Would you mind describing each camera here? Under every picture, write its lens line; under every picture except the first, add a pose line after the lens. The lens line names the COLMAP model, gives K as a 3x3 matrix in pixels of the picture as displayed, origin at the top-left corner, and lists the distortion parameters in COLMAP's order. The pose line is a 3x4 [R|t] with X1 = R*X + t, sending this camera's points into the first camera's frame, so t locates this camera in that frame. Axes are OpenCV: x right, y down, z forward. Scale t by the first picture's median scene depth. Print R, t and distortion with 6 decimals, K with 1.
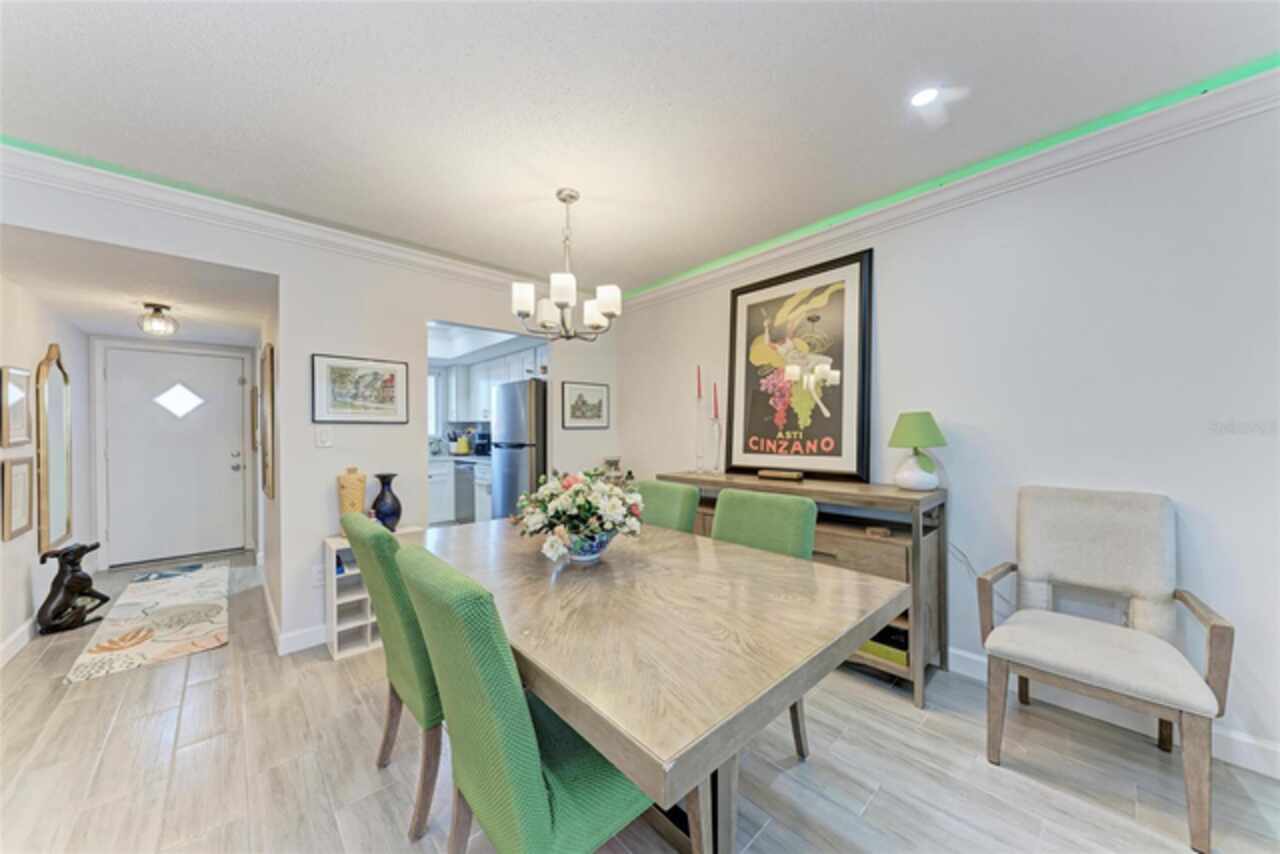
lens RADIAL K [[431.4, 0, 647.8], [0, 431.4, 431.6], [0, 0, 1]] dist [0.000280, -0.000211]
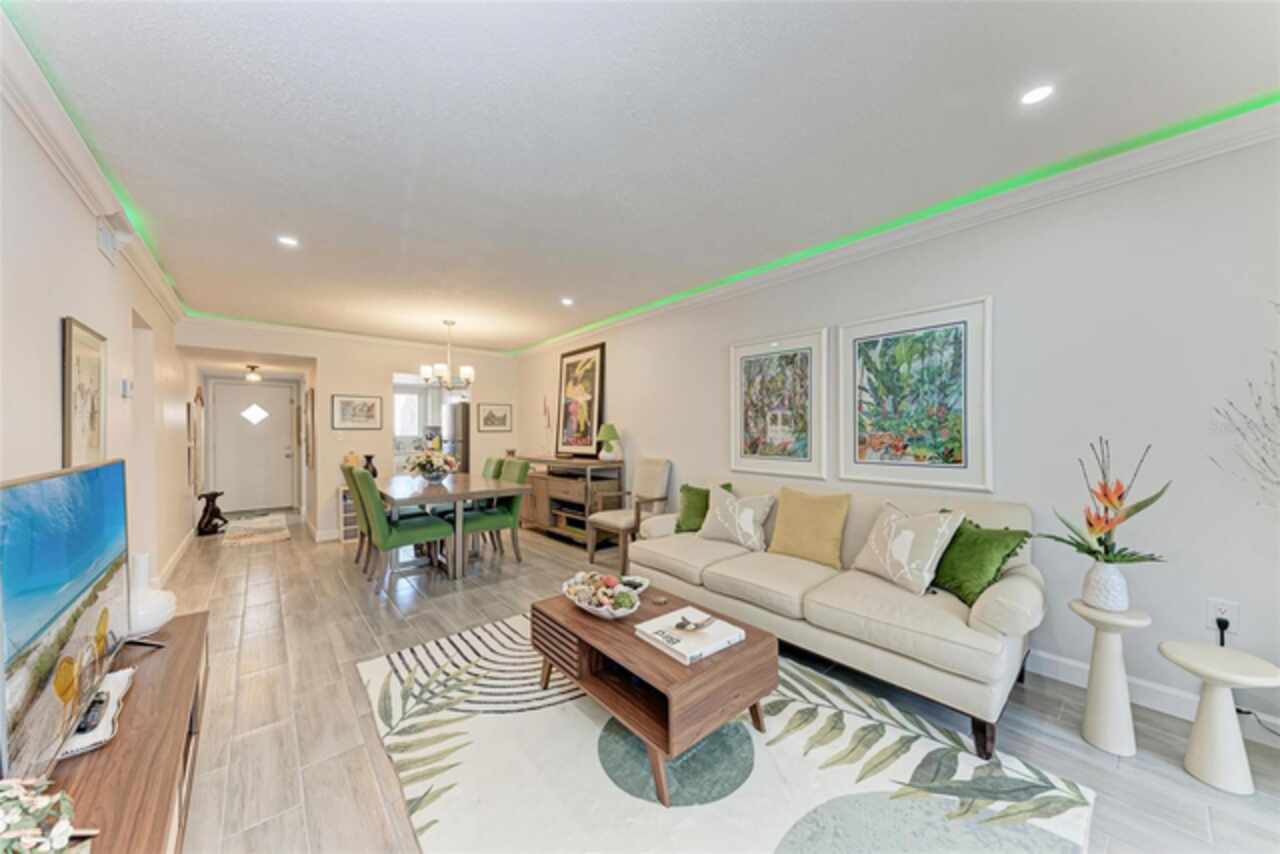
lens RADIAL K [[431.4, 0, 647.8], [0, 431.4, 431.6], [0, 0, 1]] dist [0.000280, -0.000211]
pose [[0.999223, 0.001238, -0.039388, 0.676693], [-0.001420, 0.999988, -0.004583, -0.000466], [0.039382, 0.004635, 0.999213, -0.835096]]
